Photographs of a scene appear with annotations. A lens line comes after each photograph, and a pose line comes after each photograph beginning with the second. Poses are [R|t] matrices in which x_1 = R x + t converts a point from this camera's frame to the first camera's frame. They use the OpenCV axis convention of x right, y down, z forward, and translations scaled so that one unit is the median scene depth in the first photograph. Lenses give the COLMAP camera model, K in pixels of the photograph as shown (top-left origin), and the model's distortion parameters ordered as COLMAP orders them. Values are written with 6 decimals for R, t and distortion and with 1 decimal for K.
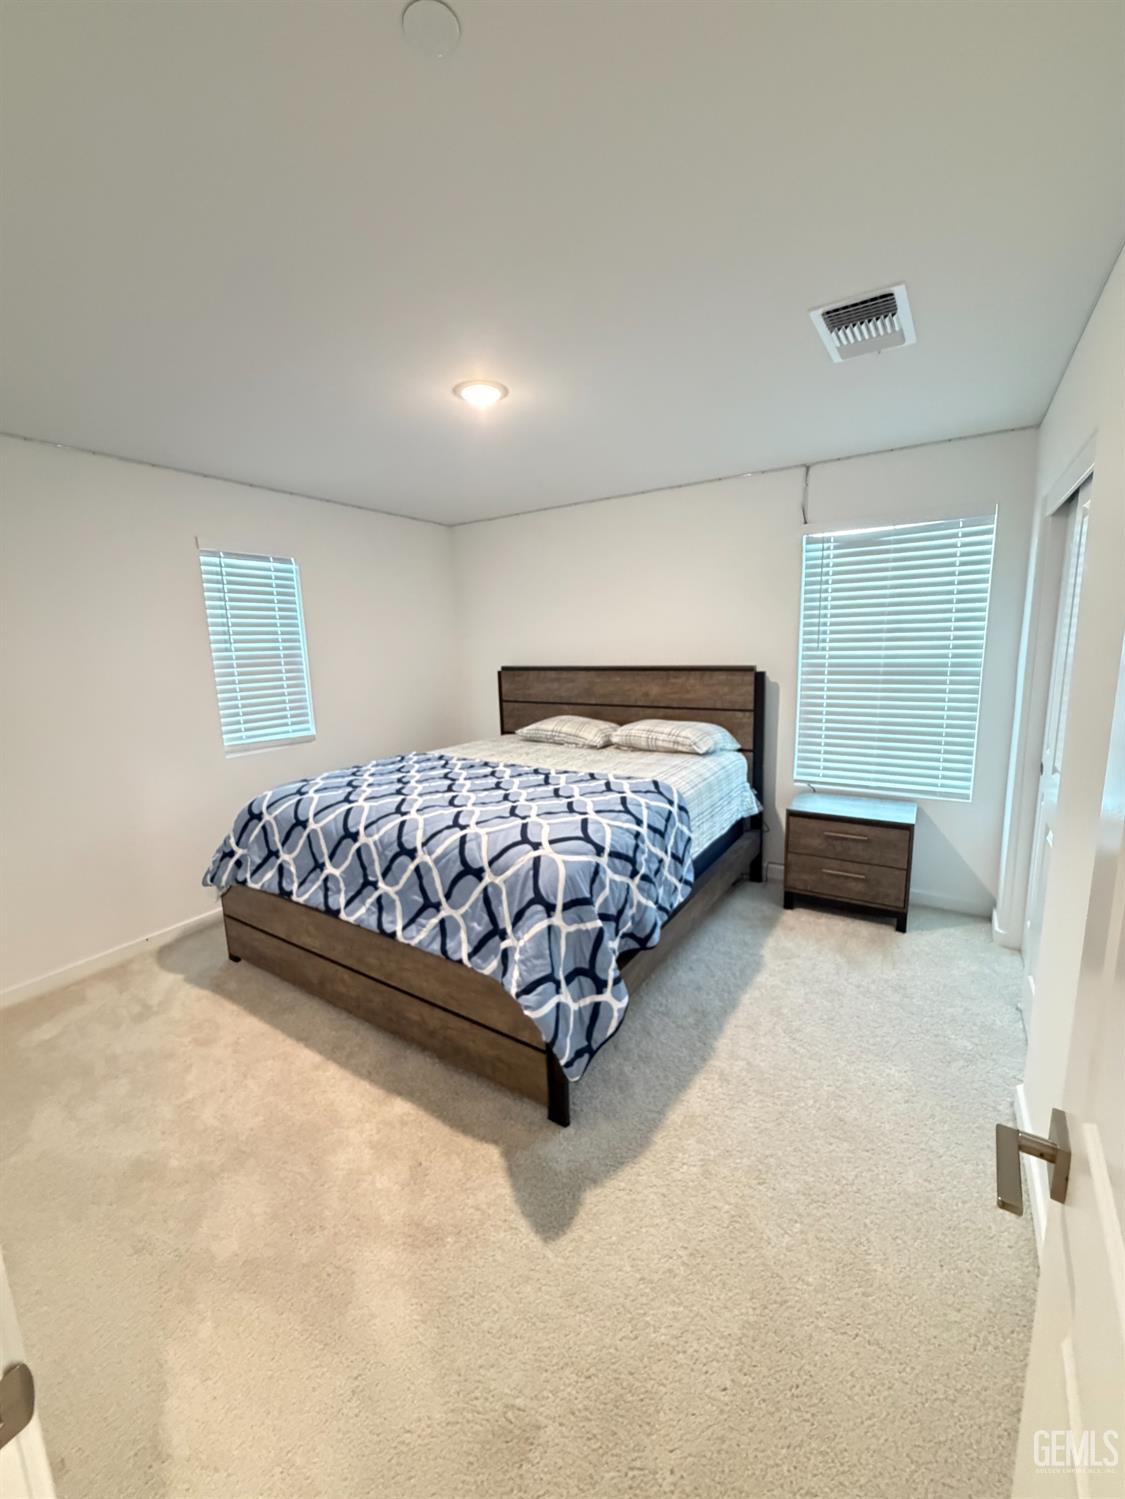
lens RADIAL K [[597.0, 0, 558.4], [0, 597.0, 744.4], [0, 0, 1]] dist [0.002511, 0.000333]
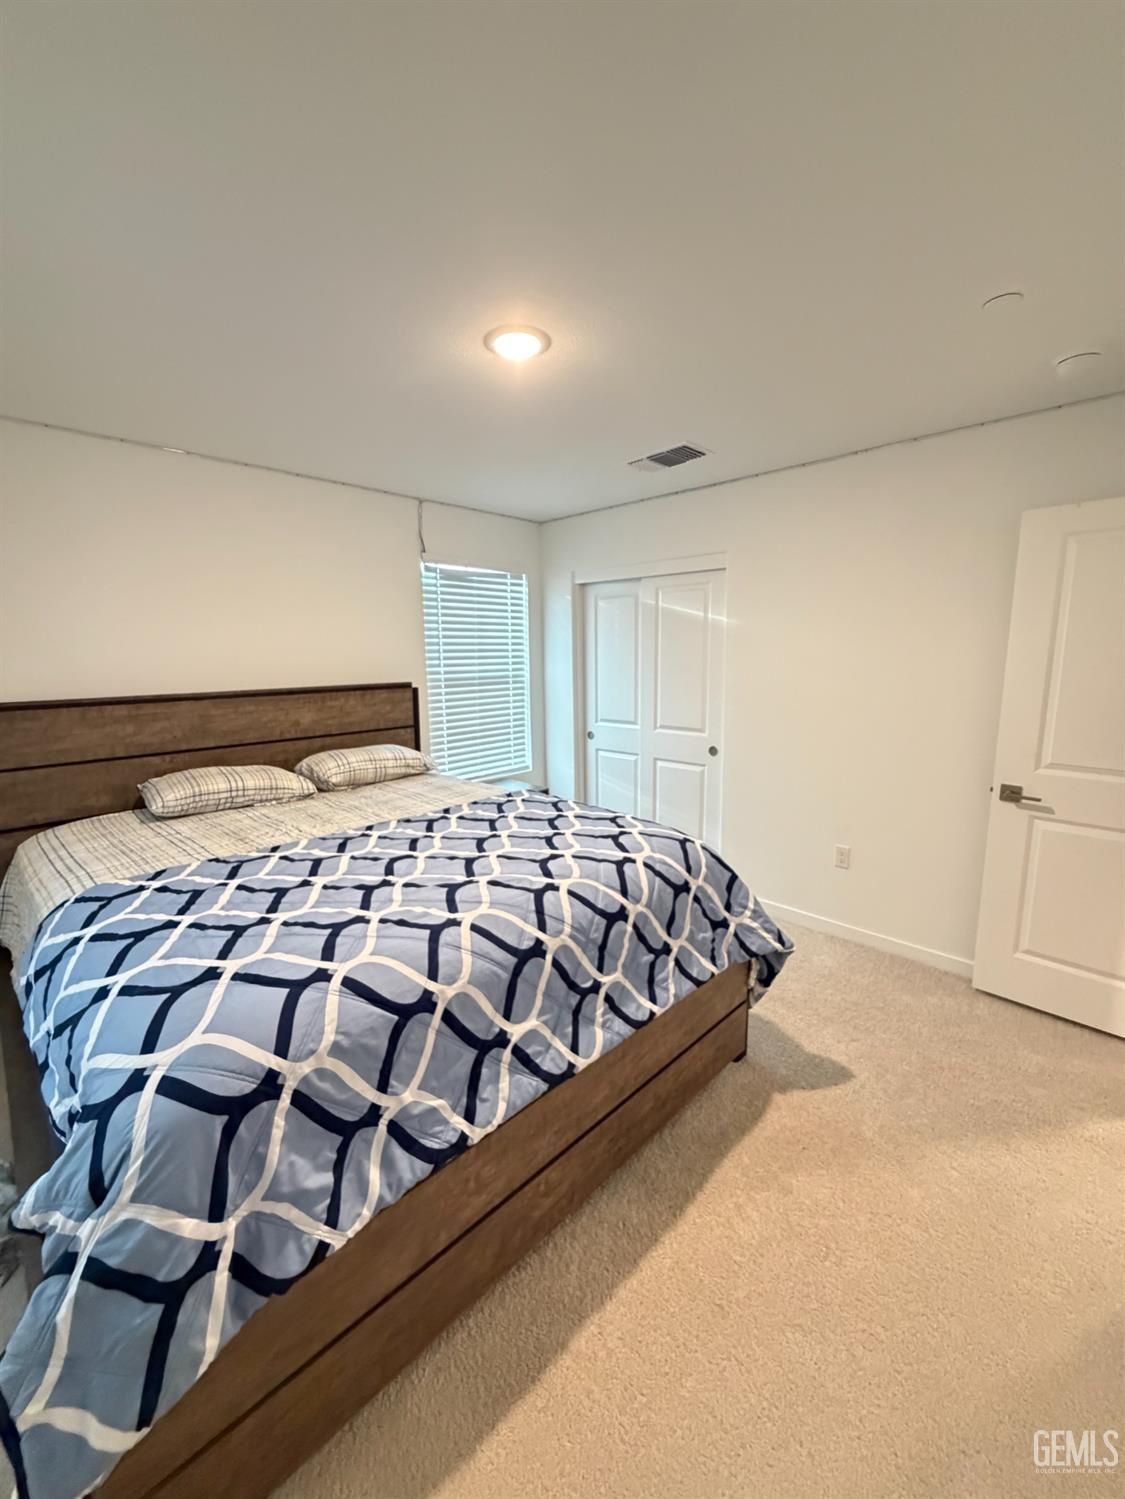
lens RADIAL K [[597.0, 0, 558.4], [0, 597.0, 744.4], [0, 0, 1]] dist [0.002511, 0.000333]
pose [[0.215664, -0.128484, 0.967978, -0.654631], [0.170776, 0.980990, 0.092162, -0.082568], [-0.961418, 0.145431, 0.233506, 0.564128]]
